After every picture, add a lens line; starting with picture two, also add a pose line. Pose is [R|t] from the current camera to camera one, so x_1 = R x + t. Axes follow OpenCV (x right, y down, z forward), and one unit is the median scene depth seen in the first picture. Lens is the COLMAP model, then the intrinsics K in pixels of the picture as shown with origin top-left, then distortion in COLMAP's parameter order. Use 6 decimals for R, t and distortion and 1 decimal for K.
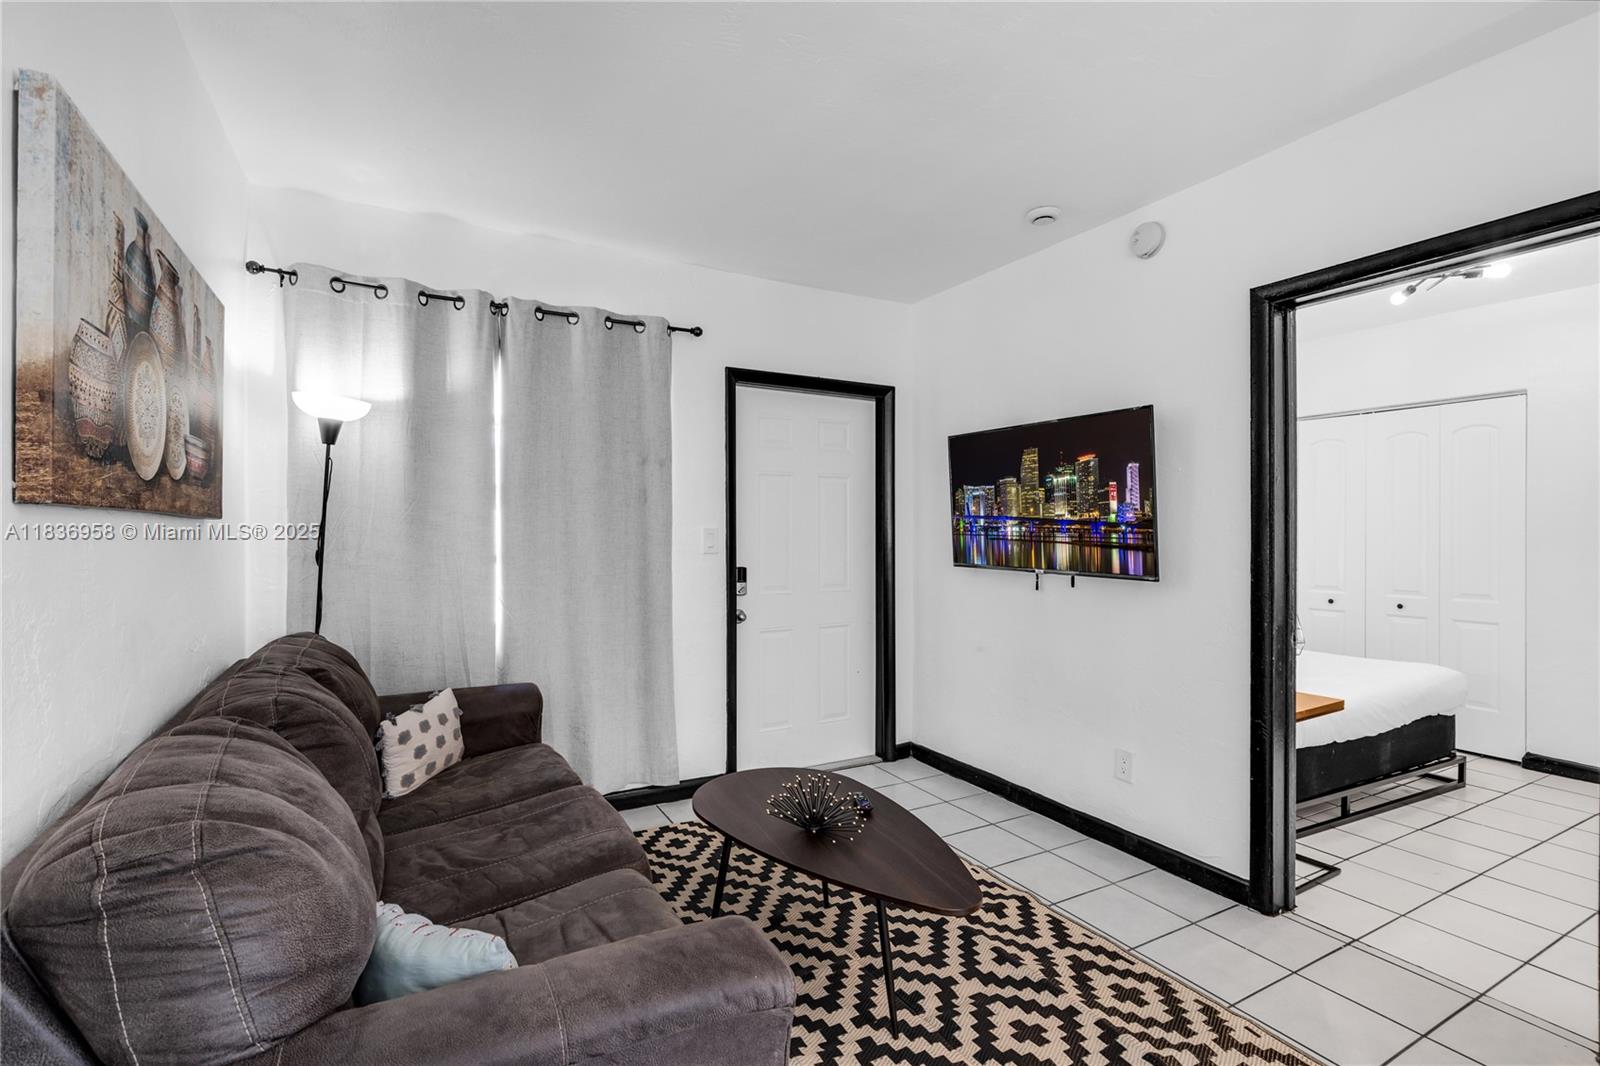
lens RADIAL K [[737.2, 0, 798.5], [0, 737.2, 533.1], [0, 0, 1]] dist [-0.006491, -0.000468]
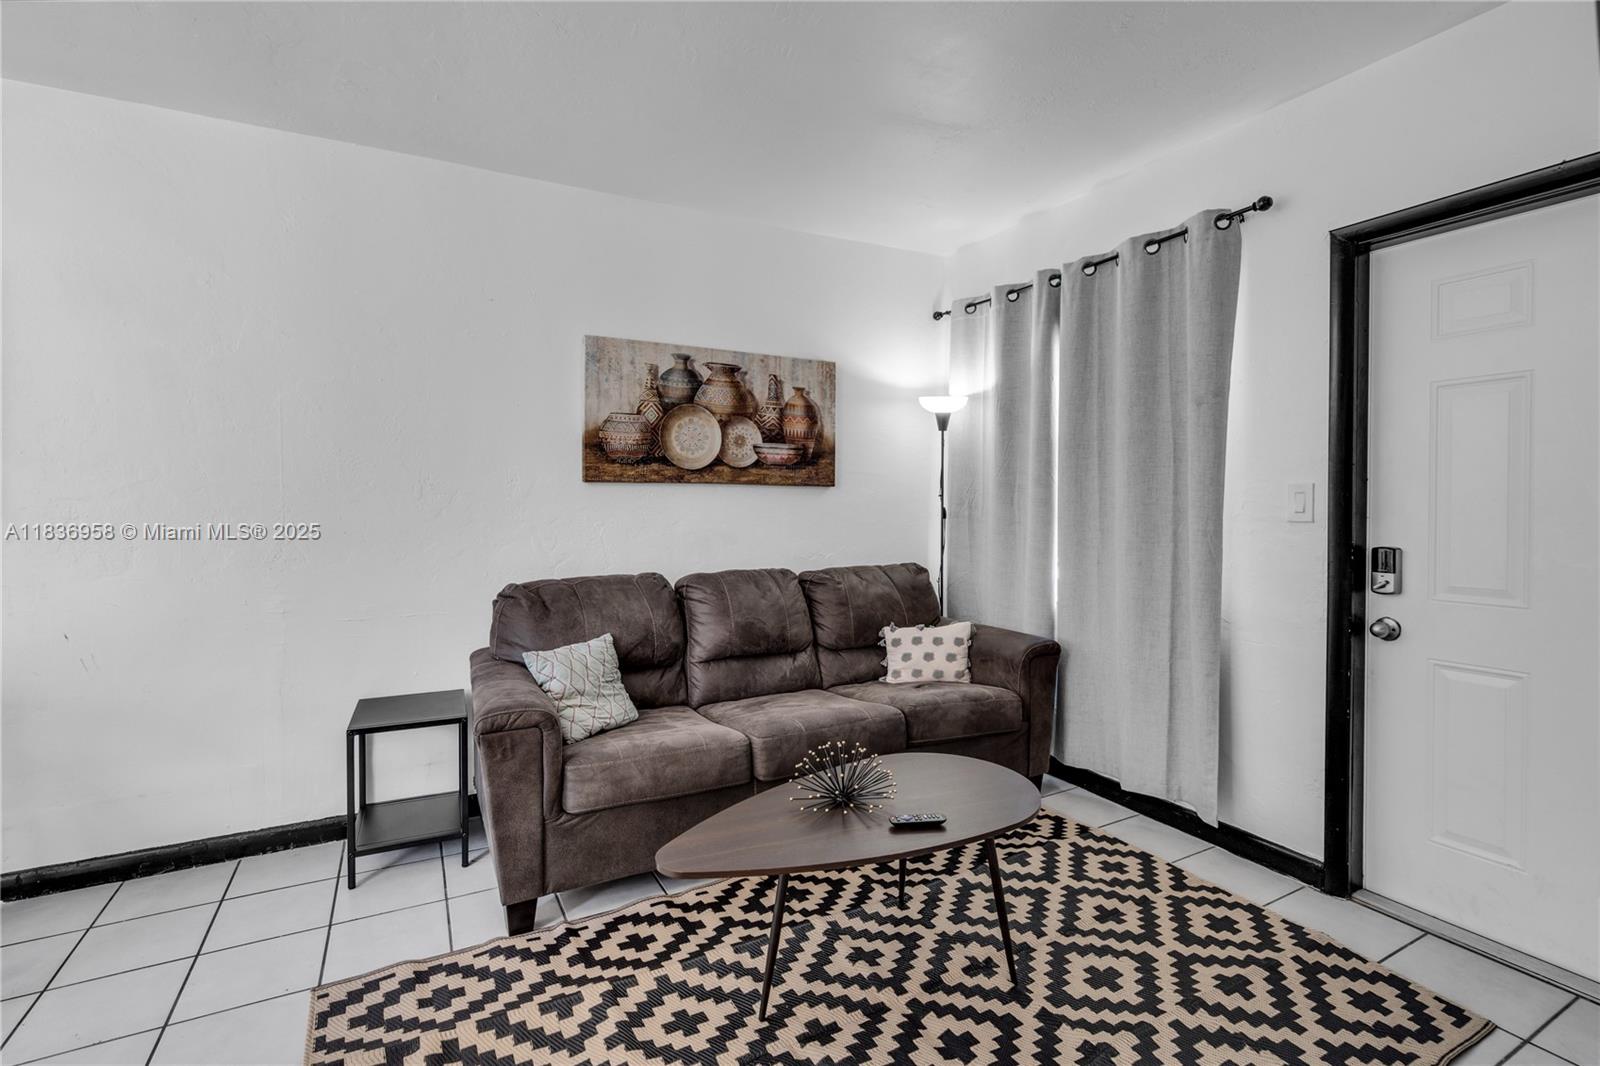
lens RADIAL K [[737.2, 0, 802.6], [0, 737.2, 517.2], [0, 0, 1]] dist [-0.006491, -0.000468]
pose [[-0.013139, 0.015620, -0.999792, 0.675771], [-0.008250, 0.999842, 0.015729, 0.020061], [0.999880, 0.008455, -0.013008, 0.677388]]
